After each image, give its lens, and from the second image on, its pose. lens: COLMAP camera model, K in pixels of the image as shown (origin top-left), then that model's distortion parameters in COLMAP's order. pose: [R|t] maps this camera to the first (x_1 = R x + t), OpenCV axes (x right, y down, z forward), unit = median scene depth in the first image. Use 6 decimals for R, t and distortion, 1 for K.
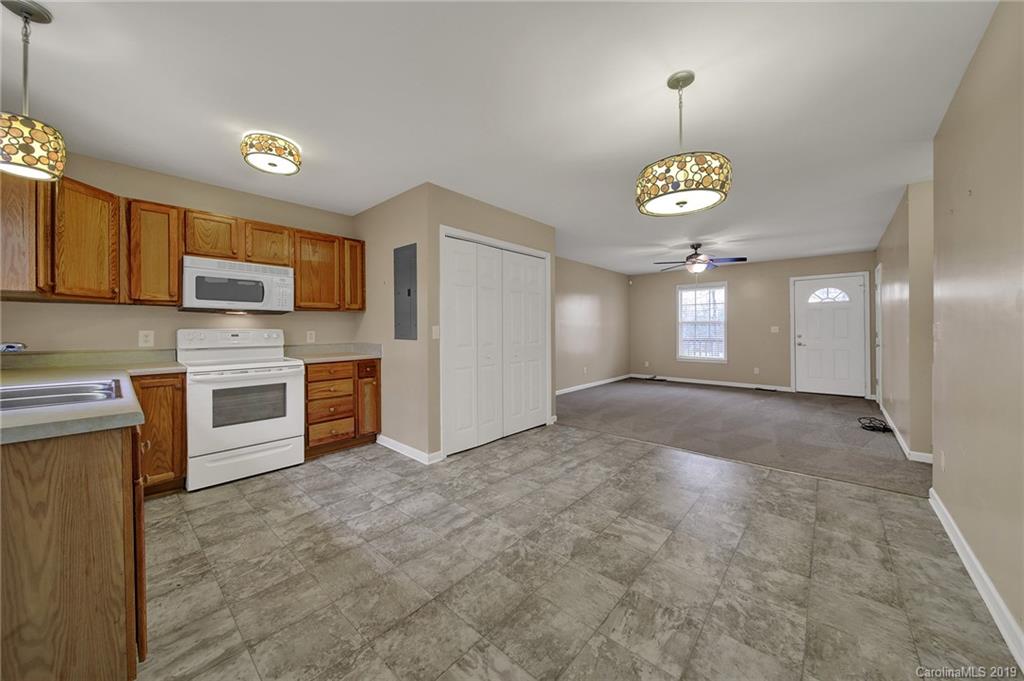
lens RADIAL K [[360.0, 0, 510.8], [0, 360.0, 332.8], [0, 0, 1]] dist [-0.001797, -0.000952]
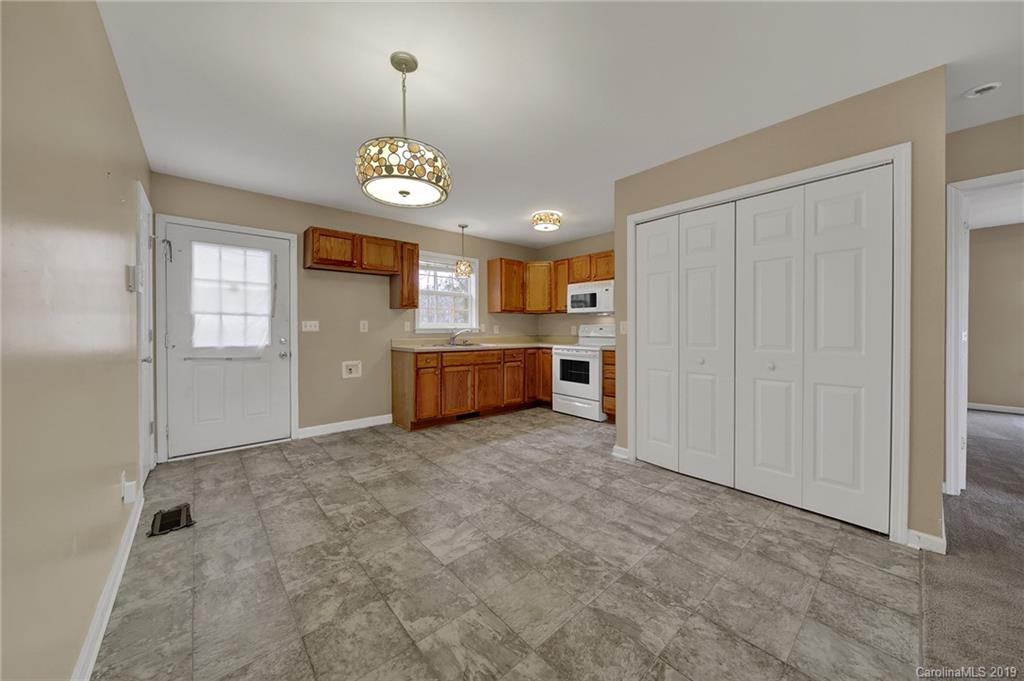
lens RADIAL K [[360.0, 0, 512.6], [0, 360.0, 333.7], [0, 0, 1]] dist [-0.001797, -0.000952]
pose [[-0.121015, 0.021868, -0.992410, 1.070014], [-0.007195, 0.999712, 0.022906, -0.006719], [0.992625, 0.009912, -0.120823, 1.070320]]
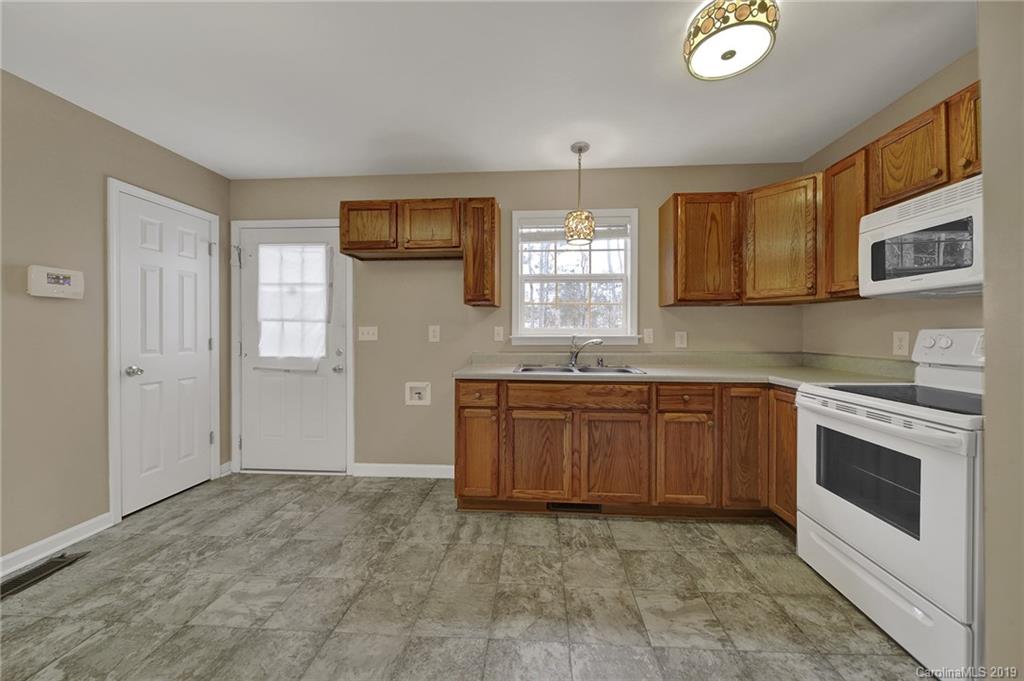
lens RADIAL K [[360.0, 0, 519.5], [0, 360.0, 335.4], [0, 0, 1]] dist [-0.001797, -0.000952]
pose [[-0.783314, 0.008624, -0.621567, -0.016666], [-0.000947, 0.999886, 0.015066, -0.010553], [0.621626, 0.012390, -0.783216, 1.277514]]
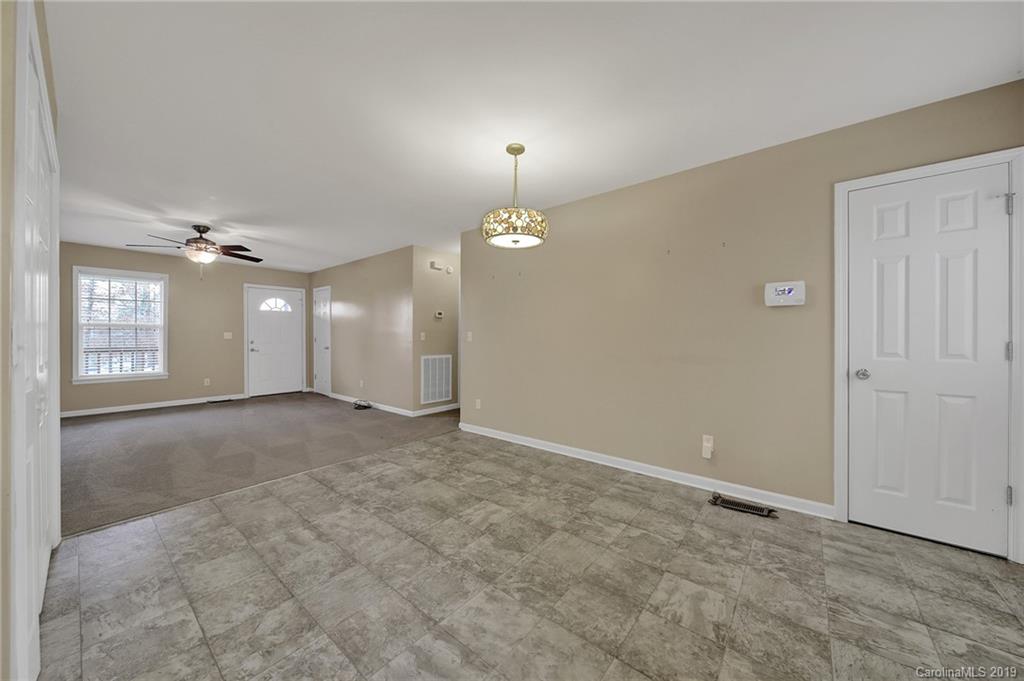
lens RADIAL K [[360.0, 0, 511.7], [0, 360.0, 335.3], [0, 0, 1]] dist [-0.001797, -0.000952]
pose [[-0.041148, 0.003311, 0.999148, -0.663941], [0.008279, 0.999961, -0.002973, -0.002315], [-0.999119, 0.008149, -0.041174, 0.815848]]
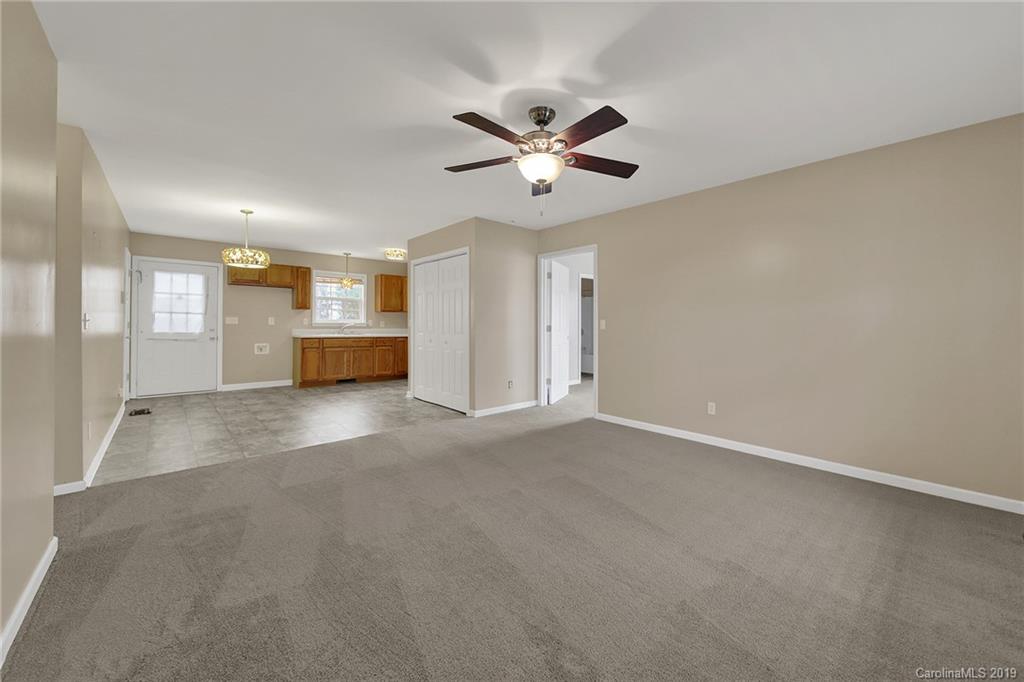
lens RADIAL K [[390.0, 0, 549.2], [0, 390.0, 323.9], [0, 0, 1]] dist [-0.008002, -0.000563]
pose [[-0.058027, 0.005461, -0.998300, 2.156990], [-0.016800, 0.999838, 0.006446, -0.028476], [0.998174, 0.017146, -0.057926, 2.338629]]
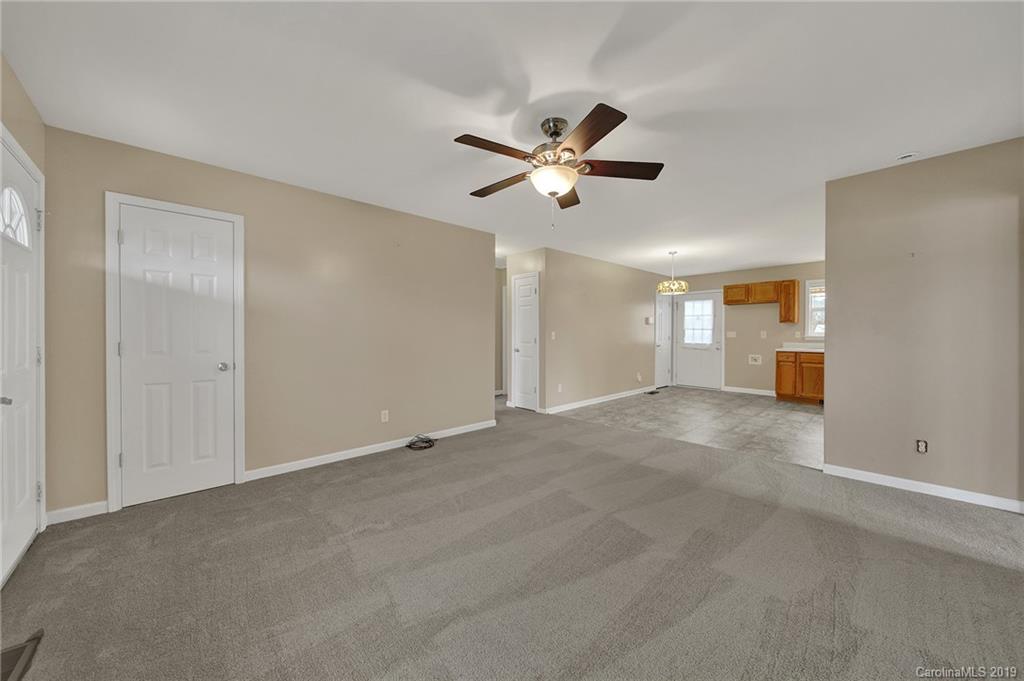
lens RADIAL K [[360.0, 0, 512.5], [0, 360.0, 336.9], [0, 0, 1]] dist [-0.001797, -0.000952]
pose [[-0.996121, 0.001833, 0.087974, 1.192516], [0.003350, 0.999848, 0.017102, -0.035999], [-0.087929, 0.017330, -0.995976, 3.180309]]
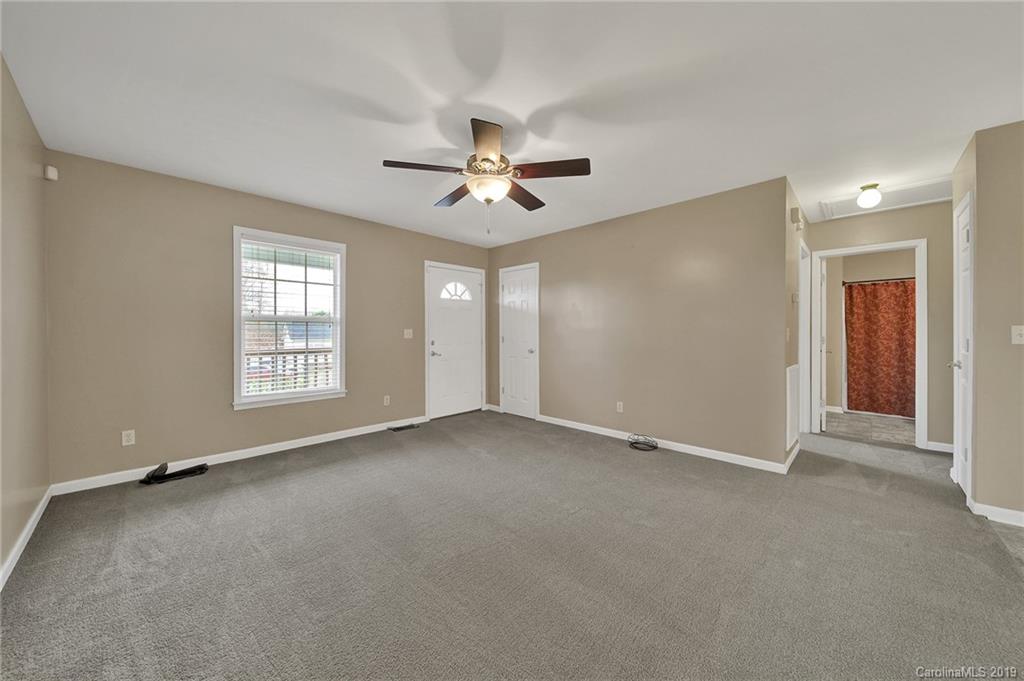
lens RADIAL K [[360.0, 0, 512.3], [0, 360.0, 333.4], [0, 0, 1]] dist [-0.001797, -0.000952]
pose [[0.040898, 0.004179, 0.999155, 0.210258], [0.010365, 0.999936, -0.004607, -0.013017], [-0.999110, 0.010545, 0.040852, 2.161007]]
